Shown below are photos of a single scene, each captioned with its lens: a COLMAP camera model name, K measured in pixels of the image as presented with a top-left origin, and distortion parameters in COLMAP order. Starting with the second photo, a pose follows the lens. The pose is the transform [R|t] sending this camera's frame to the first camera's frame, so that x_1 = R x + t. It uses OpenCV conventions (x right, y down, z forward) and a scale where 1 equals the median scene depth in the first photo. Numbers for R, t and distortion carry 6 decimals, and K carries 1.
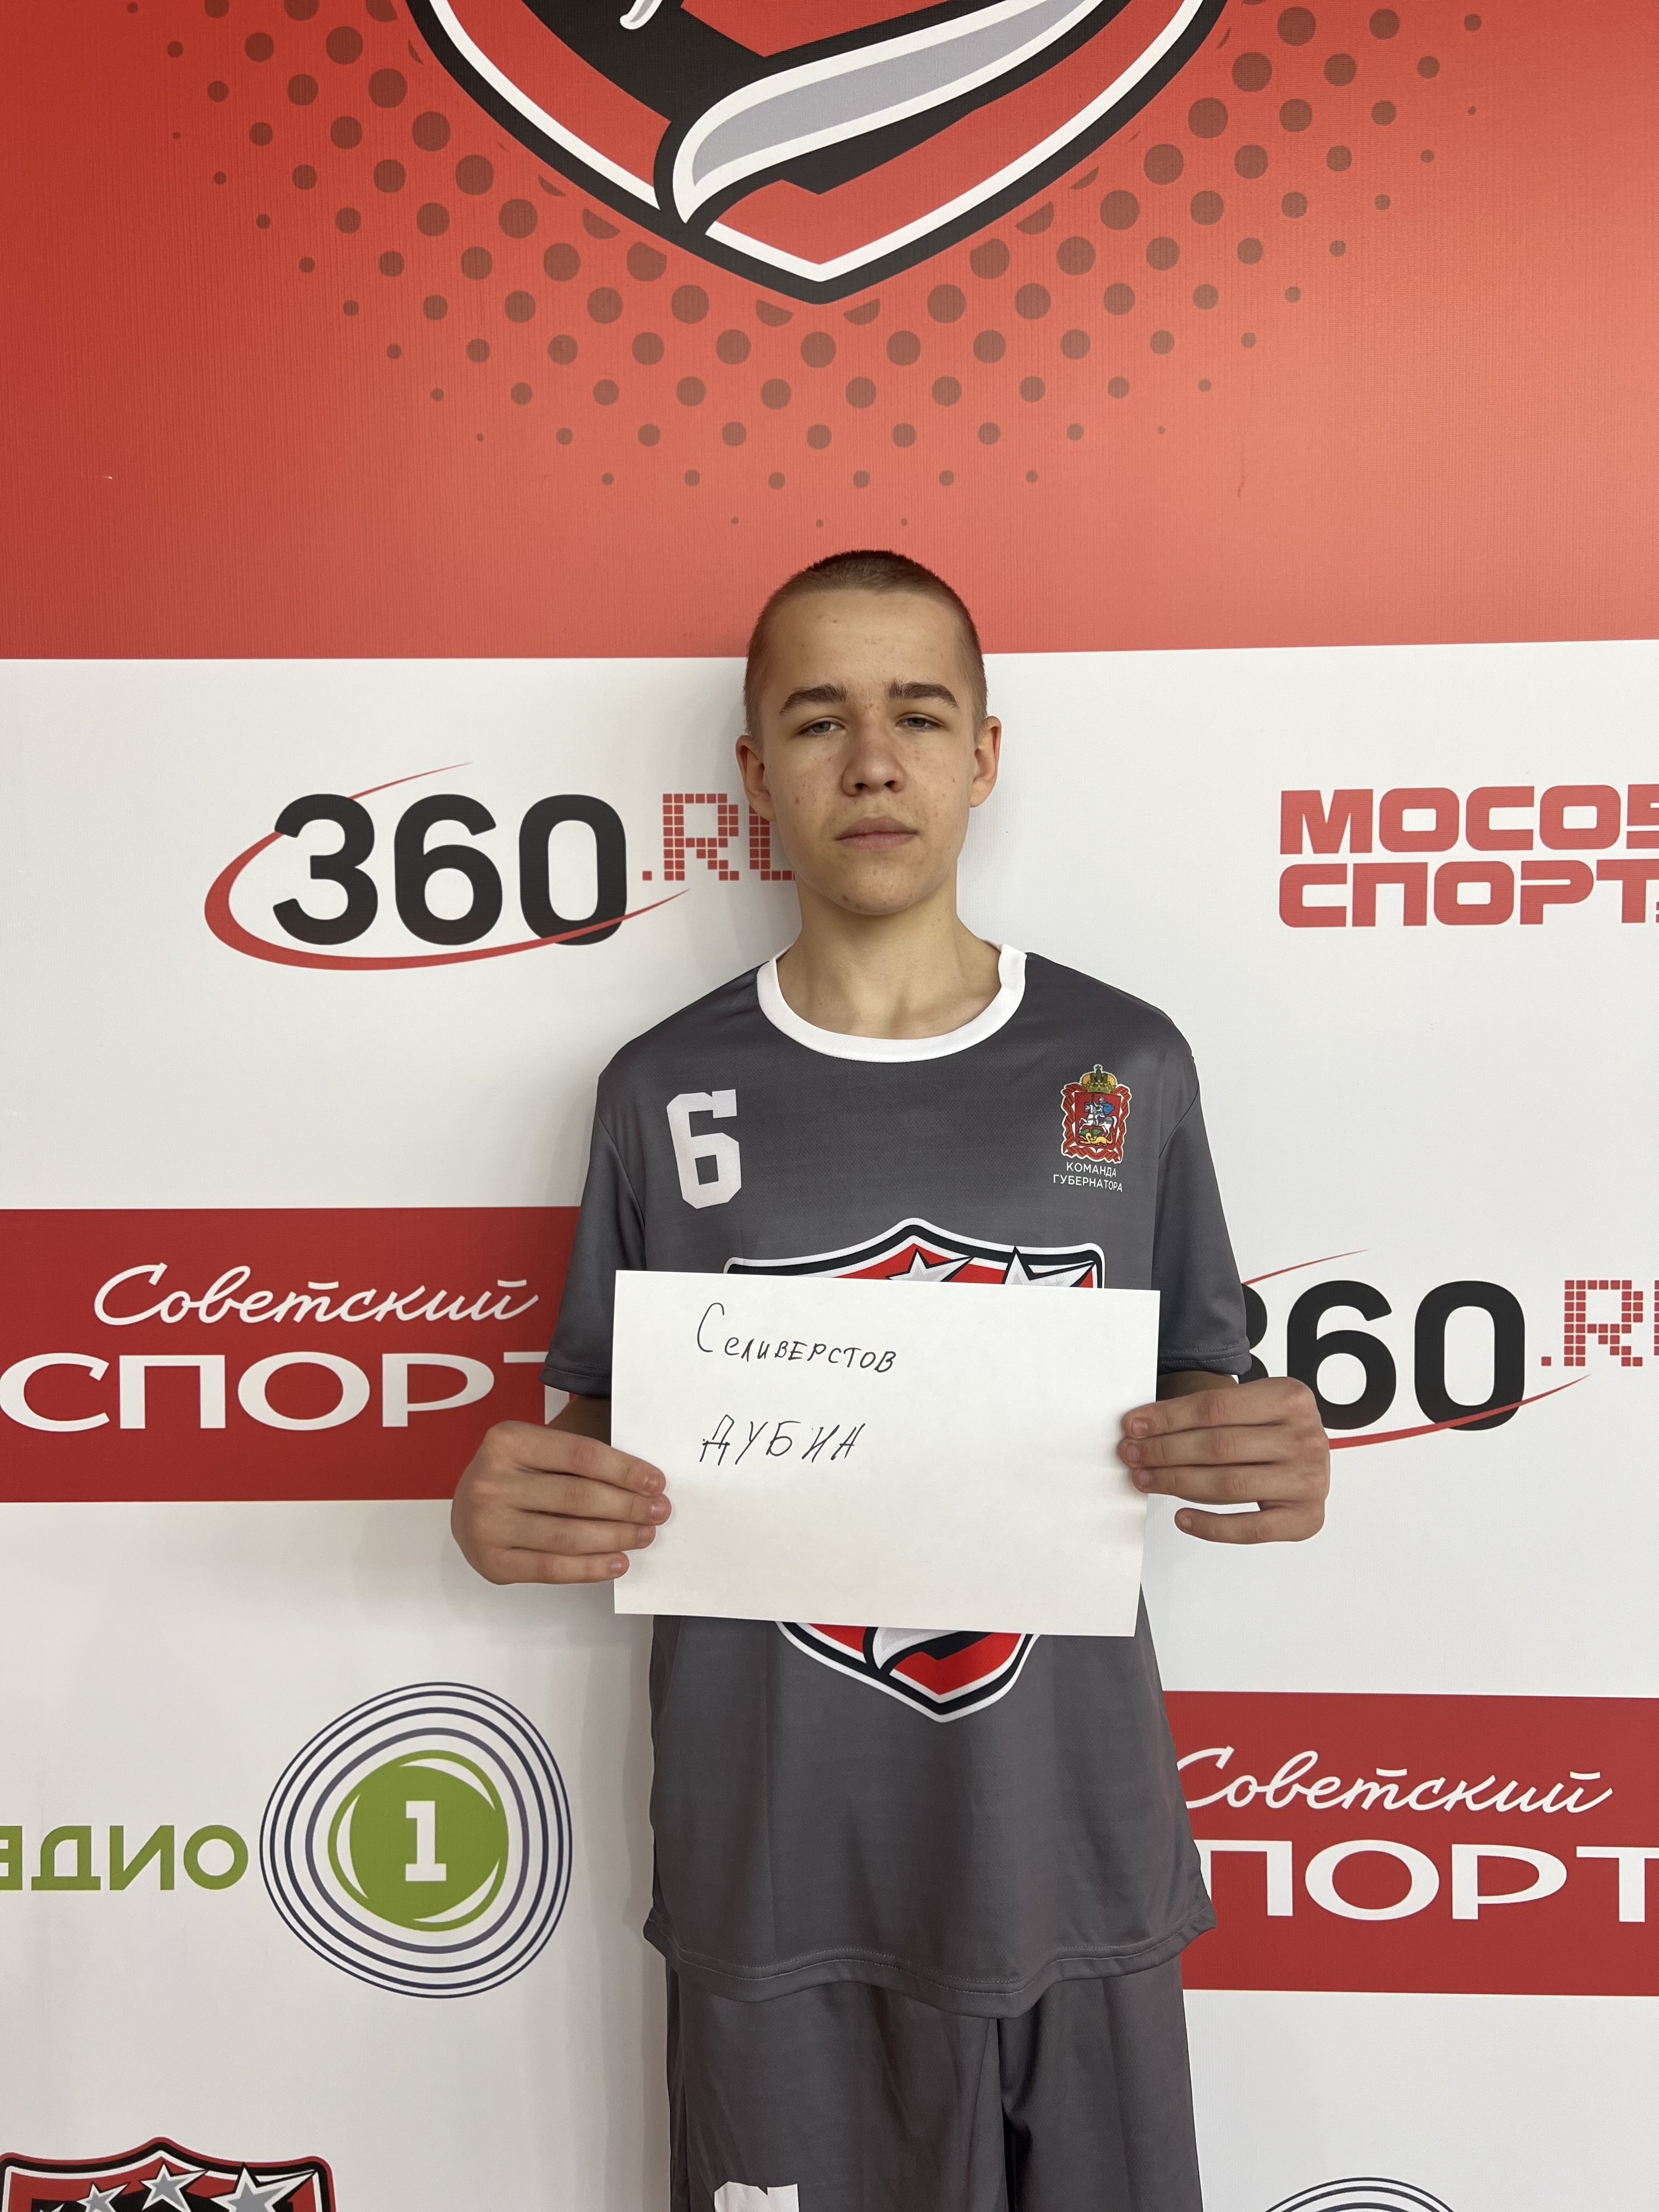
lens RADIAL K [[2099.3, 0, 829.5], [0, 2099.3, 1106.0], [0, 0, 1]] dist [0.013733, -0.011080]
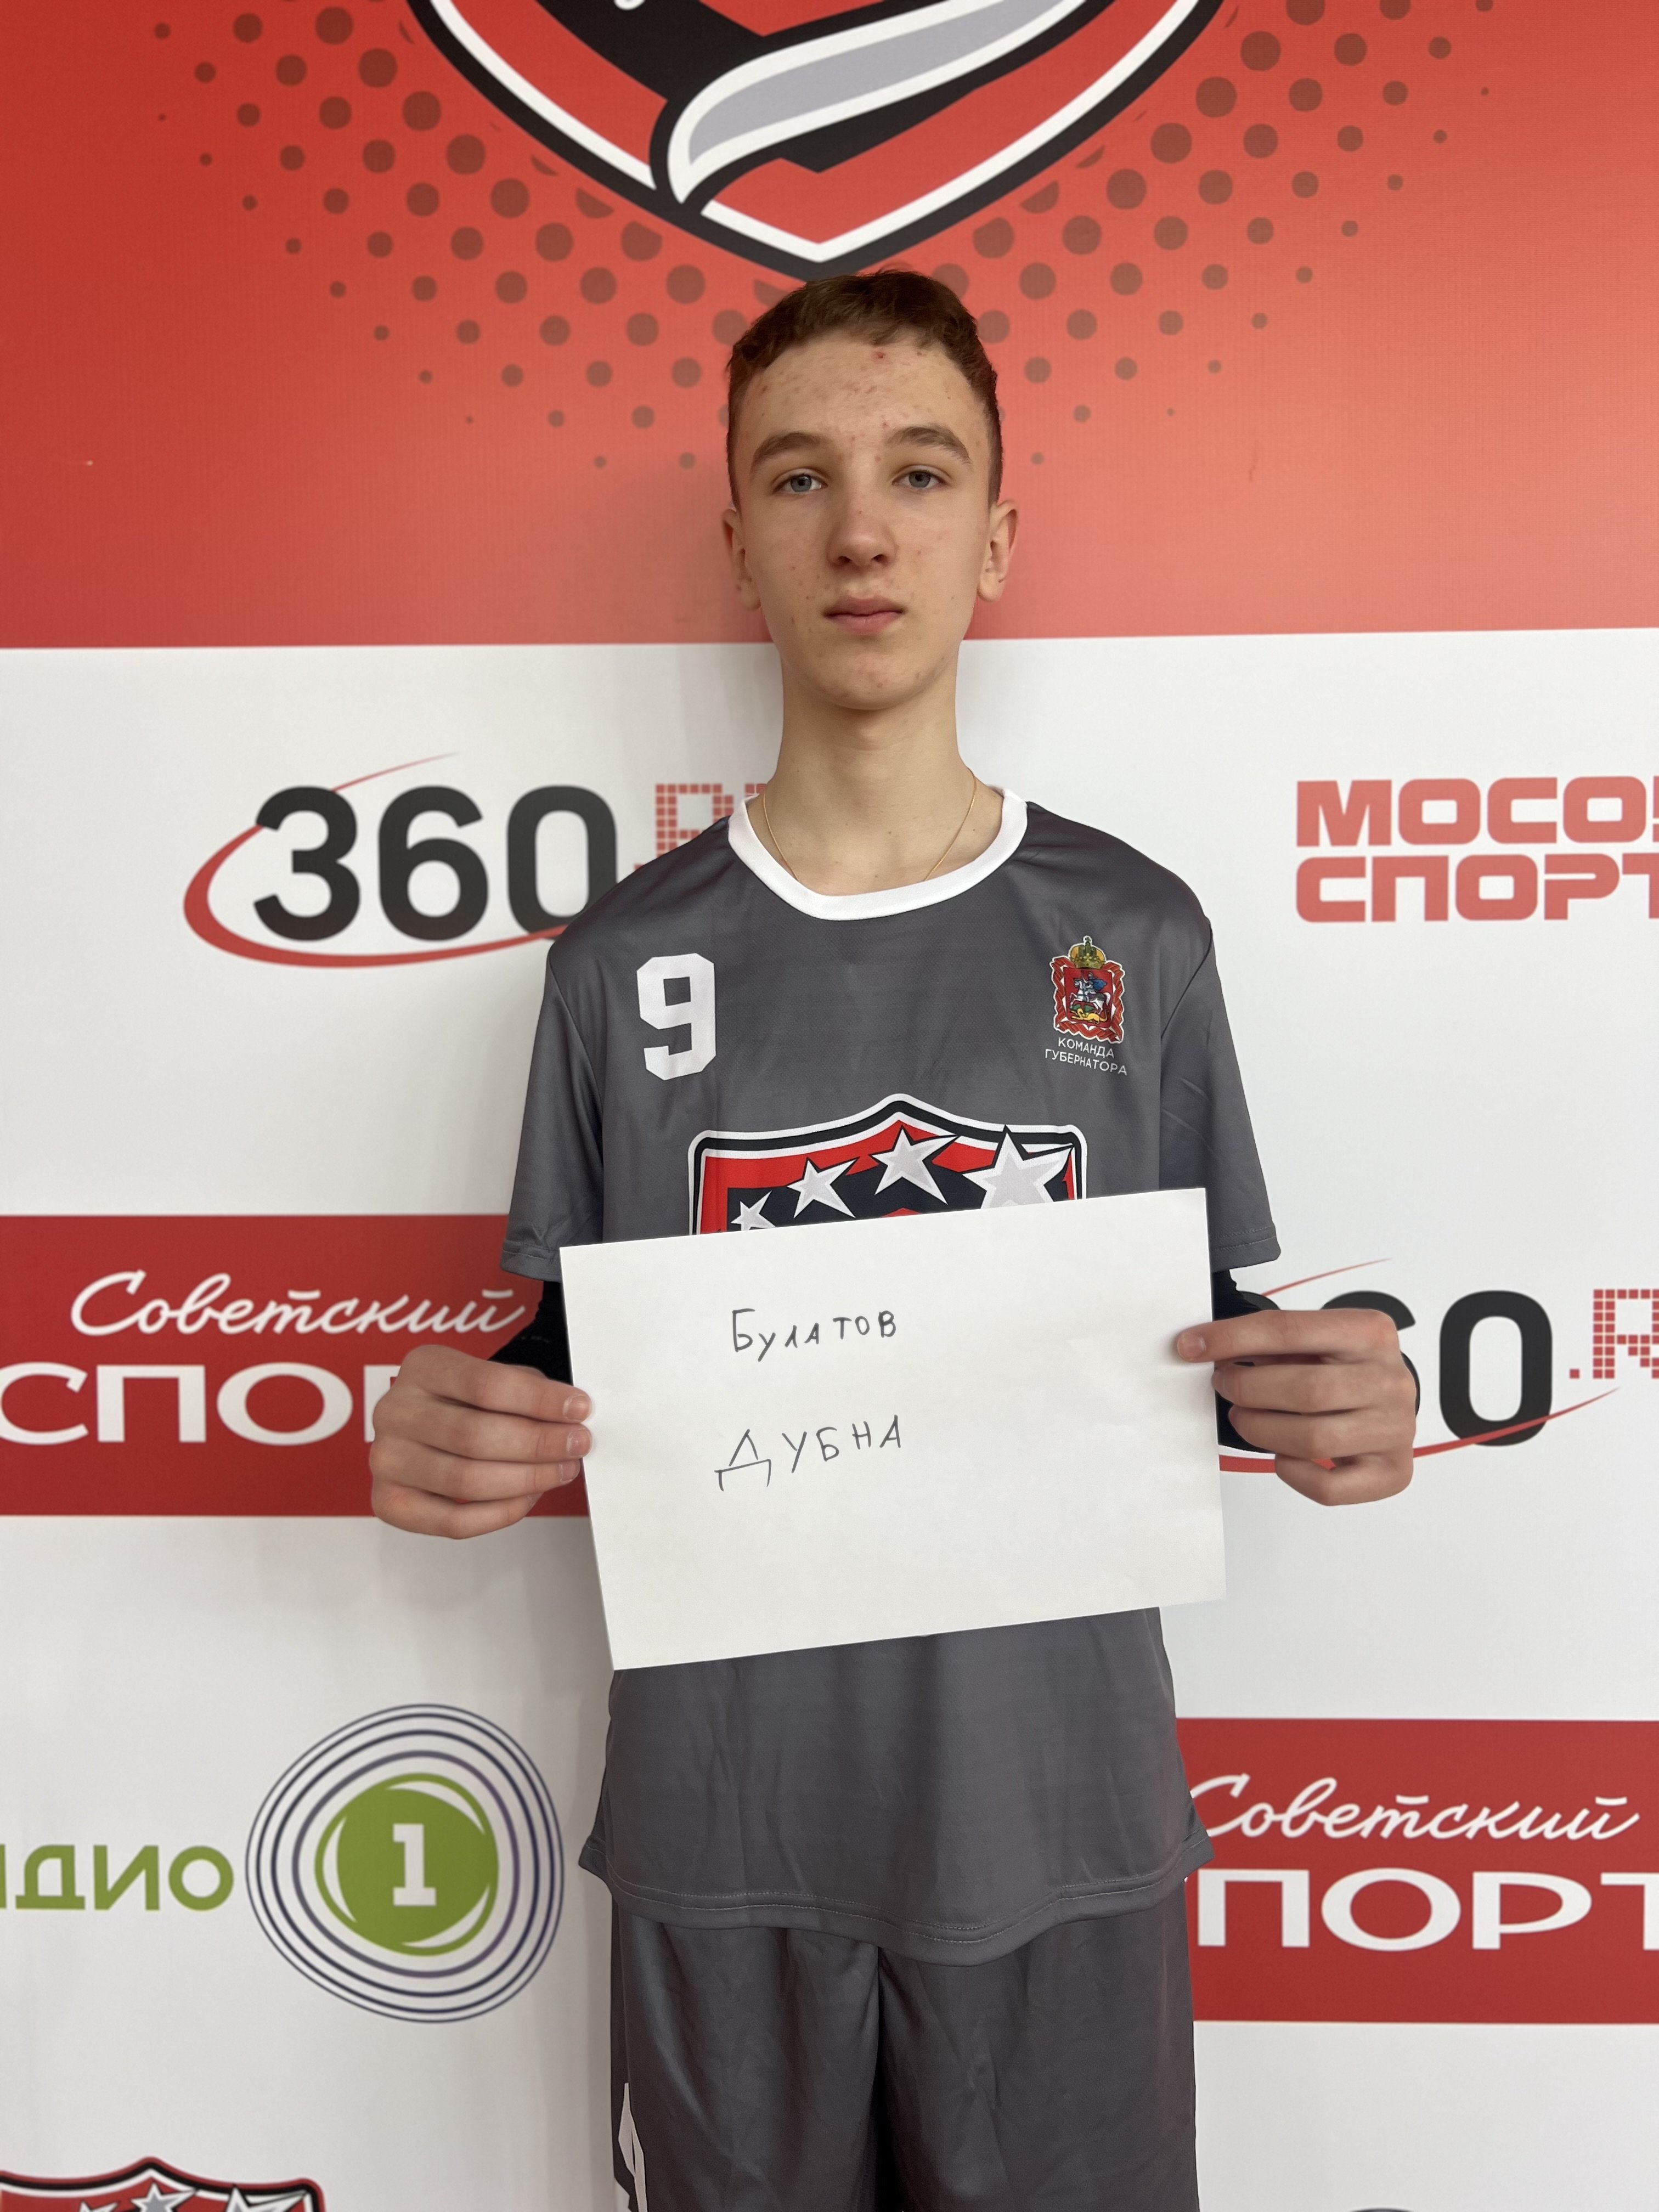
lens RADIAL K [[1666.2, 0, 834.7], [0, 1666.2, 1111.1], [0, 0, 1]] dist [0.022149, -0.035677]
pose [[0.999986, -0.000551, -0.005320, 0.006737], [0.000589, 0.999974, 0.007139, -0.004263], [0.005315, -0.007142, 0.999960, 0.232893]]
